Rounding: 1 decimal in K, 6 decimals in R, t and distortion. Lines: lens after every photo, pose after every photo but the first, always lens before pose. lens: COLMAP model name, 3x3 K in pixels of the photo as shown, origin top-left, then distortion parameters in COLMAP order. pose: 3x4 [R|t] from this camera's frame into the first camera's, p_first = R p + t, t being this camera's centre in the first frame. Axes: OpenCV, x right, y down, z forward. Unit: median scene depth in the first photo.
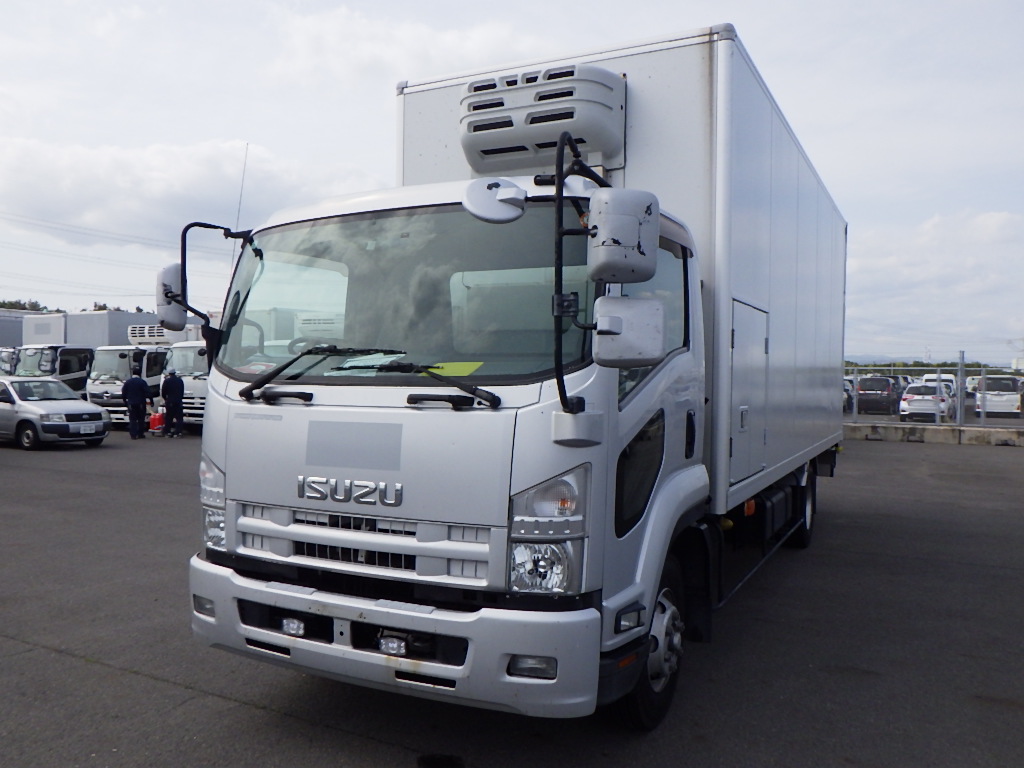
lens RADIAL K [[850.8, 0, 514.0], [0, 850.8, 347.1], [0, 0, 1]] dist [-0.044954, 0.015343]
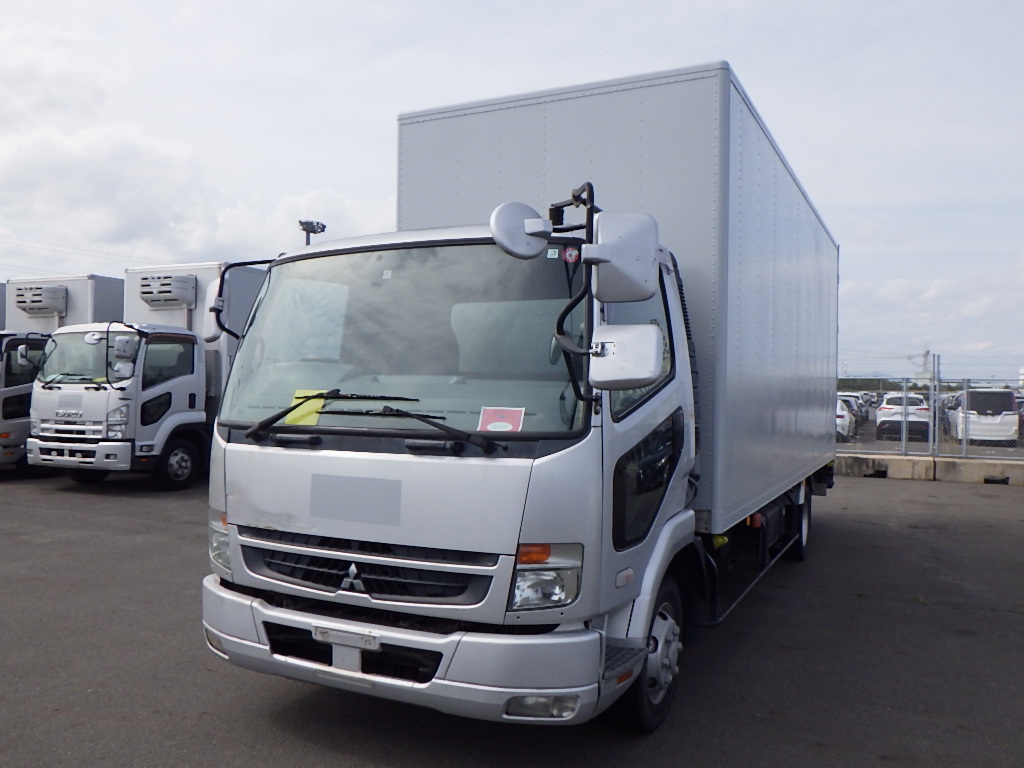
lens RADIAL K [[814.6, 0, 507.9], [0, 814.6, 380.9], [0, 0, 1]] dist [0.020545, 0.007198]
pose [[0.998975, 0.004343, 0.045058, 1.470340], [-0.005521, 0.999645, 0.026067, -0.067058], [-0.044929, -0.026289, 0.998644, -2.482243]]
